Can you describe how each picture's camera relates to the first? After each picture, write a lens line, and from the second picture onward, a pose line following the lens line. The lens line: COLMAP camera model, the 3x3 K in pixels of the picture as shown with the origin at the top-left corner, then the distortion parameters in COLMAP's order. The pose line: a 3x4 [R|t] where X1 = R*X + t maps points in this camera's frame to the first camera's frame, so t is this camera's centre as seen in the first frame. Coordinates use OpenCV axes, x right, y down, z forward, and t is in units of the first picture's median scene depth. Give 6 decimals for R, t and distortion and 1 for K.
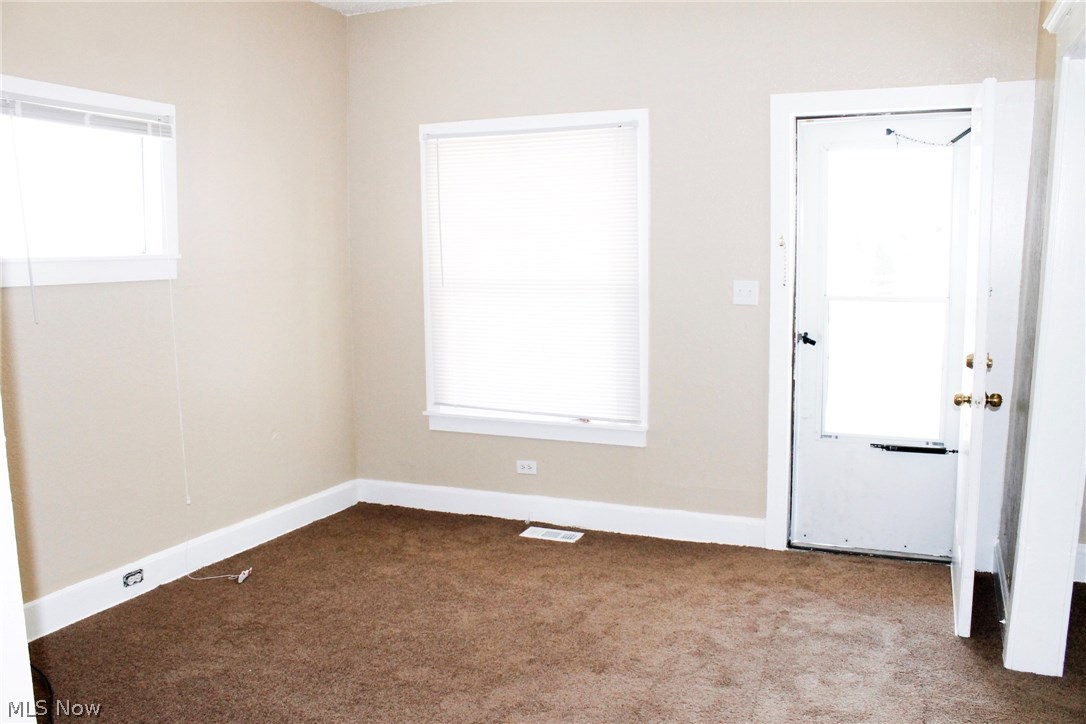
lens RADIAL K [[944.2, 0, 543.0], [0, 944.2, 362.0], [0, 0, 1]] dist [-0.161217, 0.147661]
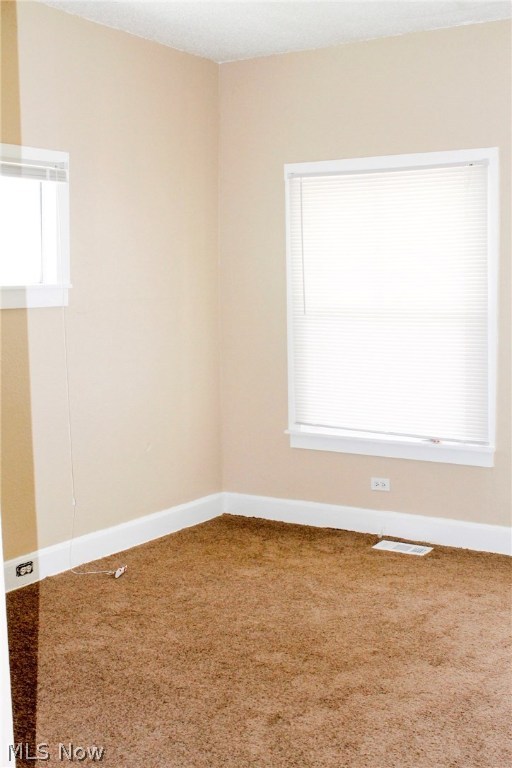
lens RADIAL K [[997.0, 0, 255.2], [0, 997.0, 371.4], [0, 0, 1]] dist [0.006491, 0.013419]
pose [[0.986803, 0.013403, -0.161373, 0.028965], [-0.016754, 0.999671, -0.019418, 0.010412], [0.161059, 0.021865, 0.986703, -0.172942]]
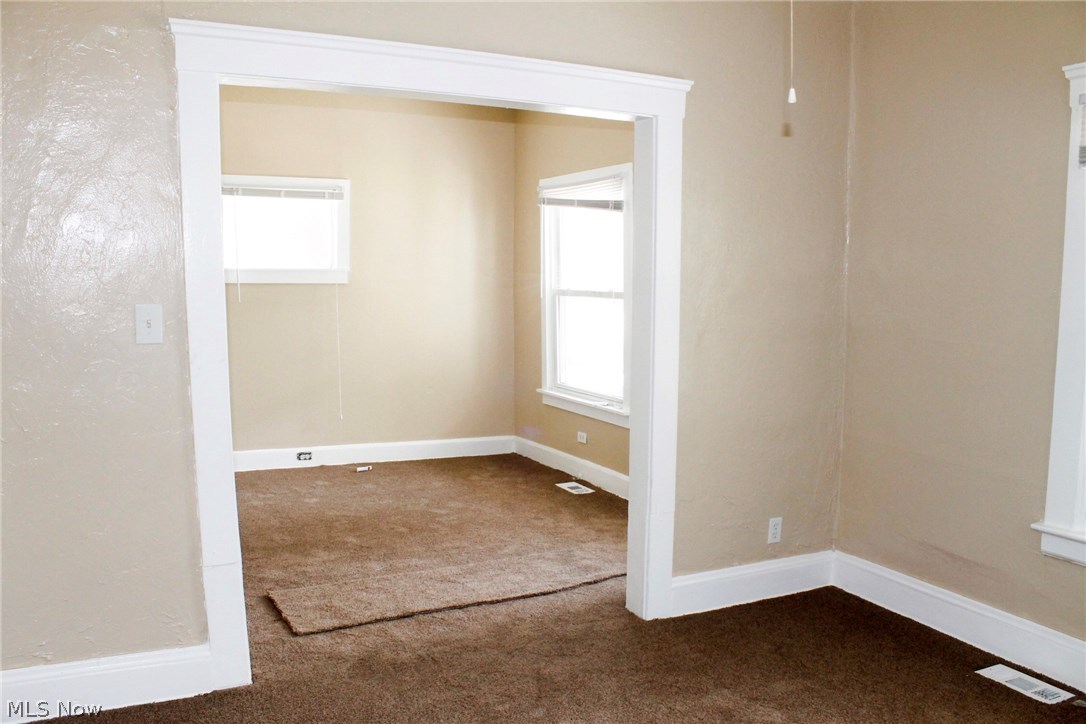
lens RADIAL K [[961.4, 0, 543.0], [0, 961.4, 362.0], [0, 0, 1]] dist [-0.167327, 0.001967]
pose [[0.752495, 0.078178, -0.653941, 0.999811], [-0.097820, 0.995183, 0.006411, 0.005278], [0.651293, 0.059144, 0.756518, -0.062707]]
